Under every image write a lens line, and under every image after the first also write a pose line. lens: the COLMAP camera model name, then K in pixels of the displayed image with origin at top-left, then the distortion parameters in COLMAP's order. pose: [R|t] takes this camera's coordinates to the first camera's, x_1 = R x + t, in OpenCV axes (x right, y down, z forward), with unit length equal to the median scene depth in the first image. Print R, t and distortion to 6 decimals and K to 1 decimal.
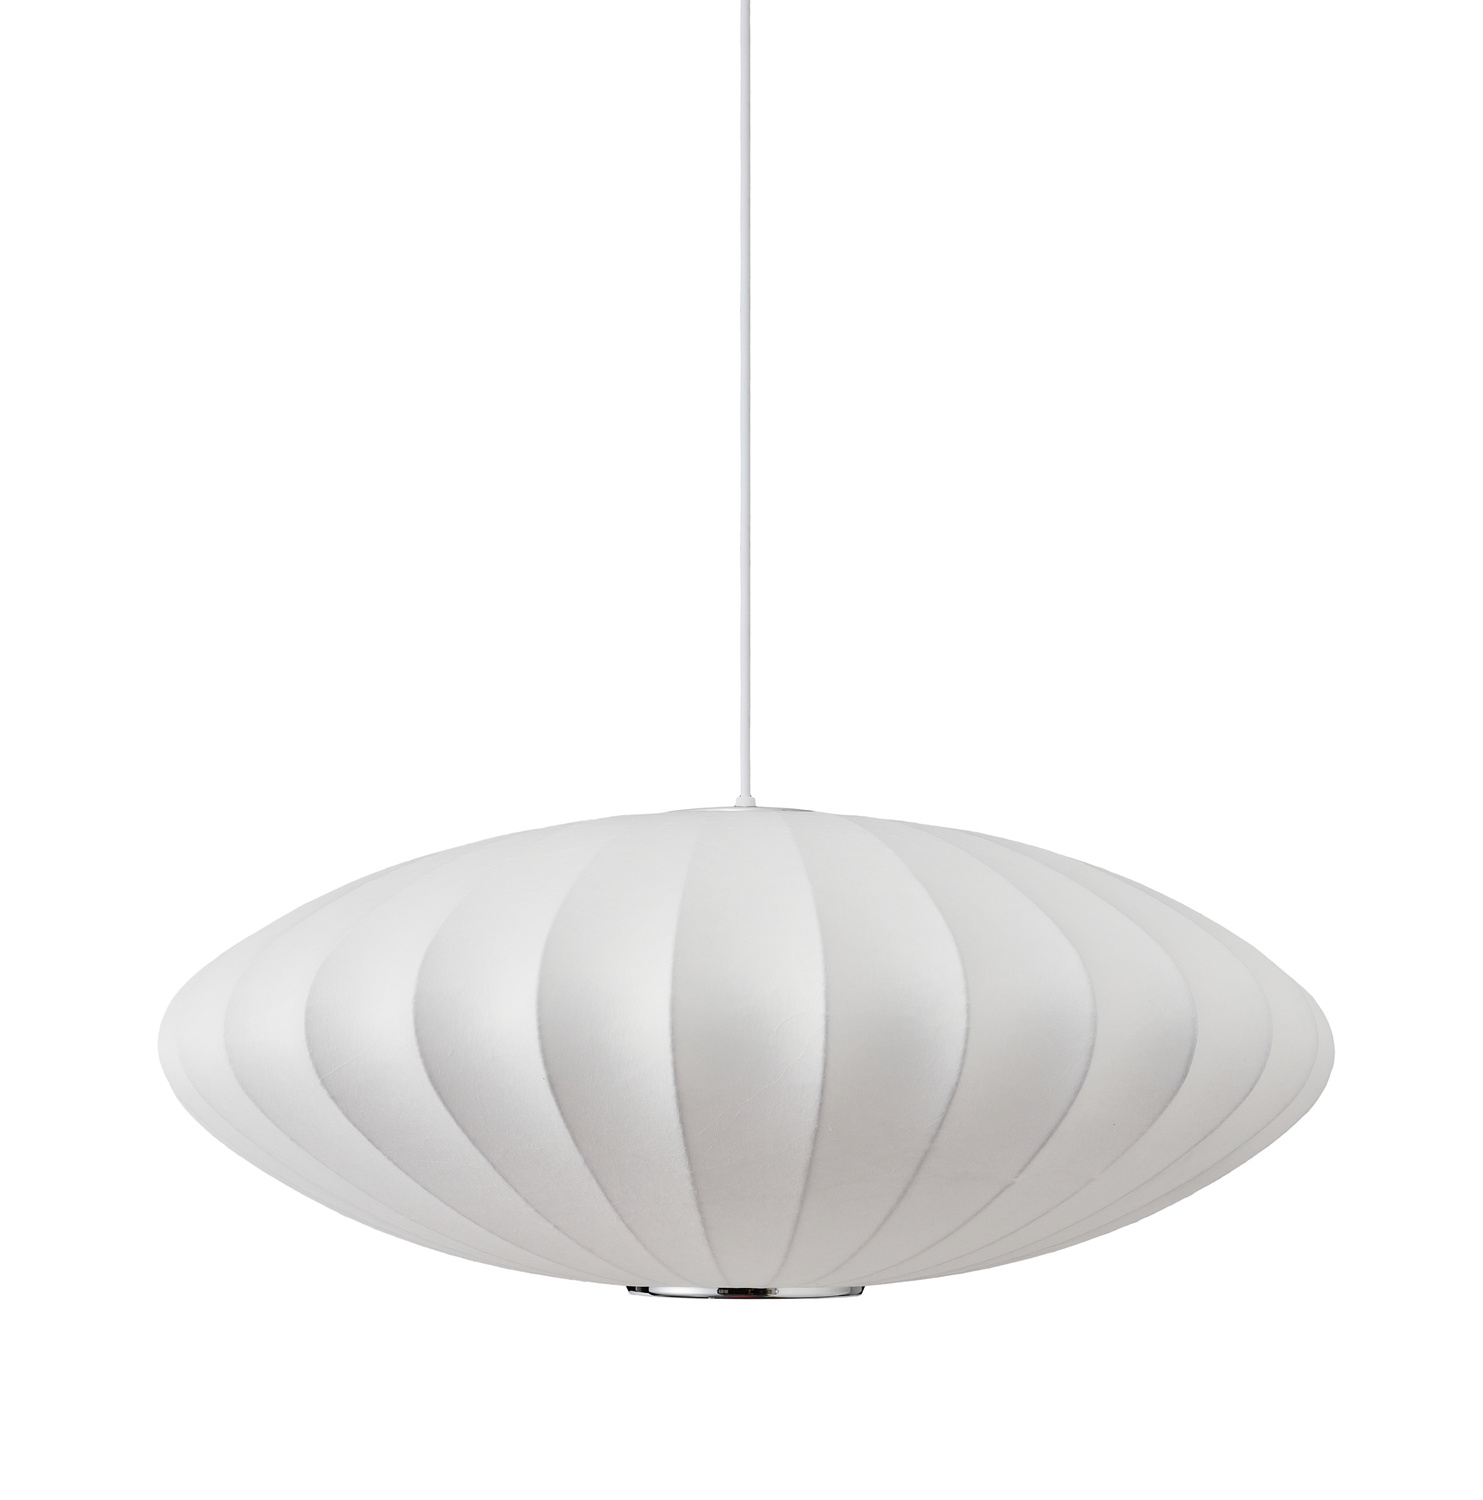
lens RADIAL K [[2865.5, 0, 741.5], [0, 2865.5, 750.0], [0, 0, 1]] dist [-0.097734, -0.072672]
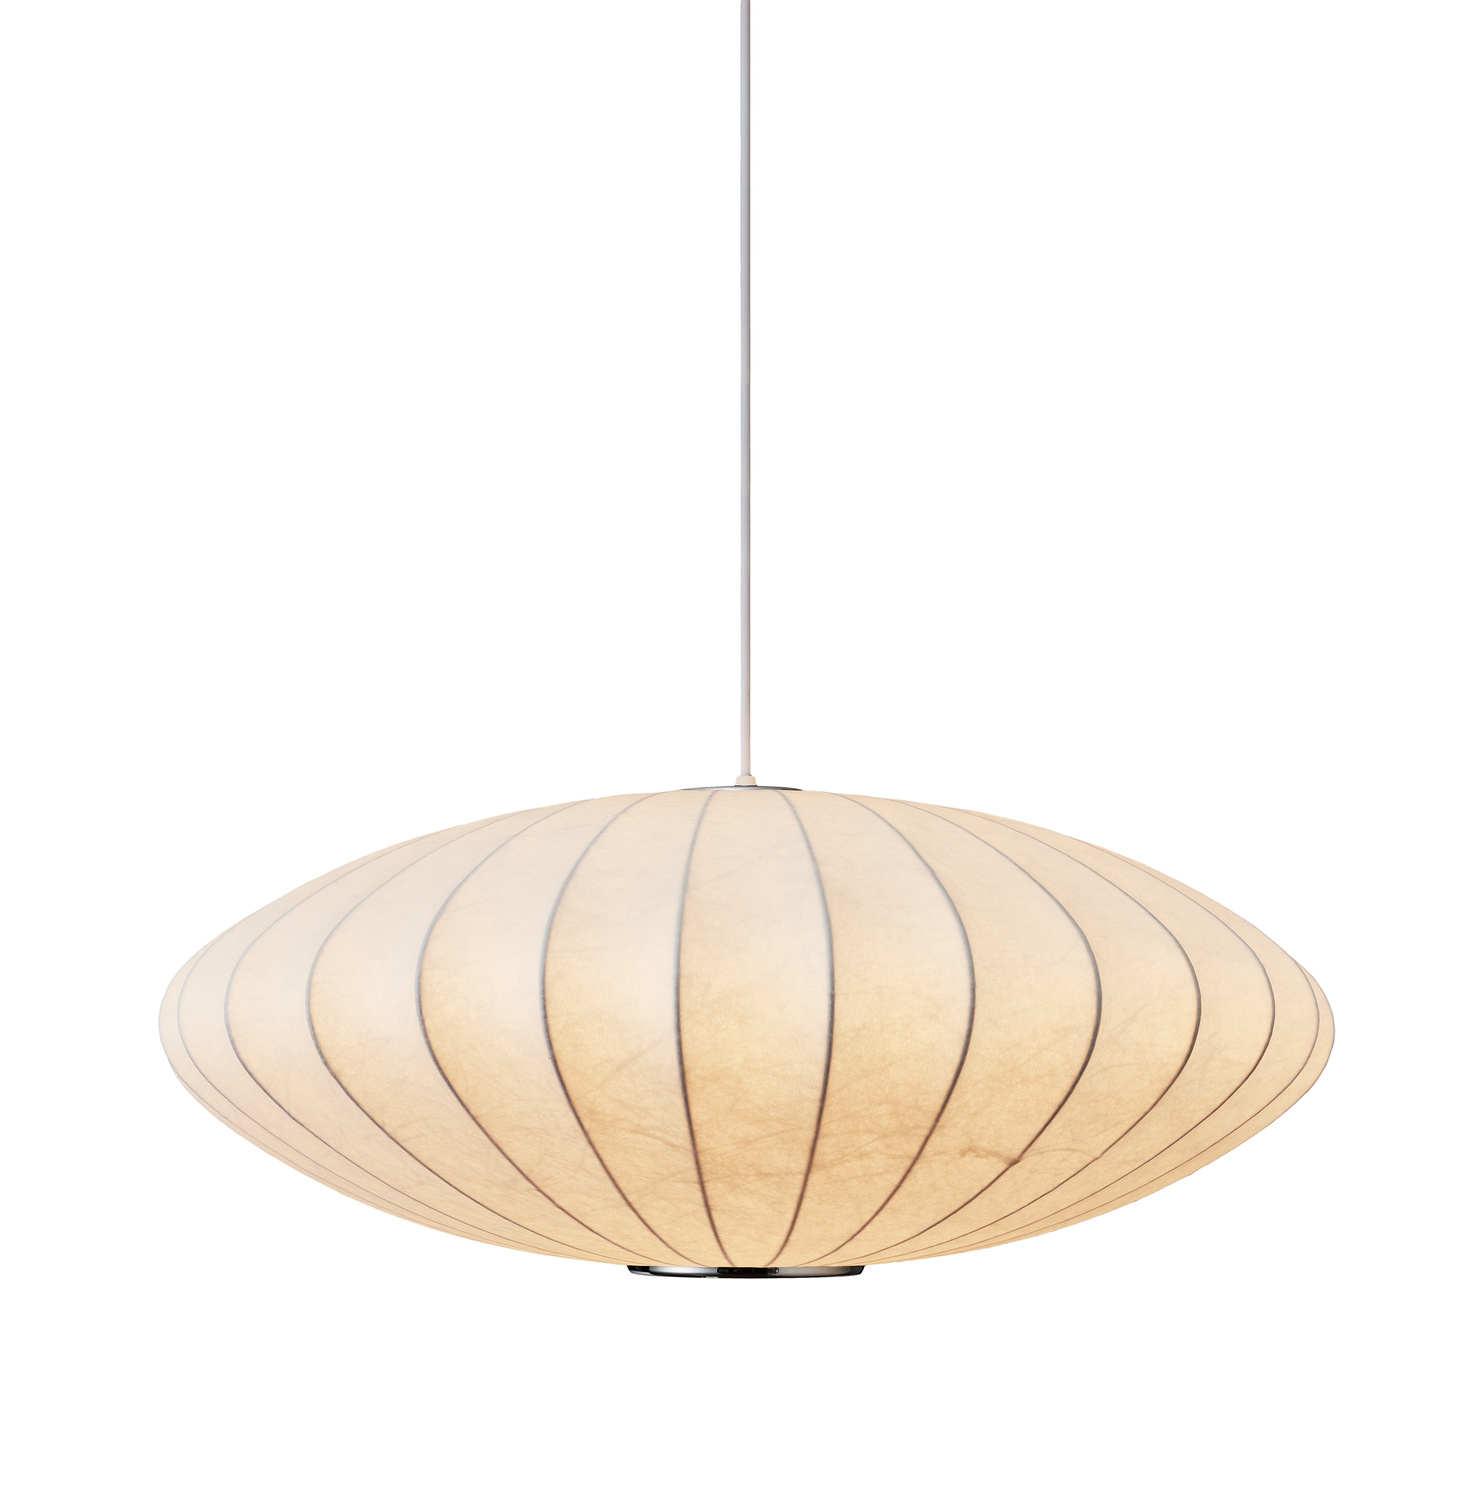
lens RADIAL K [[2467.0, 0, 746.3], [0, 2467.0, 797.7], [0, 0, 1]] dist [-0.073350, -0.051159]
pose [[0.999998, -0.001581, 0.001249, 0.000211], [0.001585, 0.999993, -0.003370, 0.028725], [-0.001244, 0.003372, 0.999994, 0.148722]]
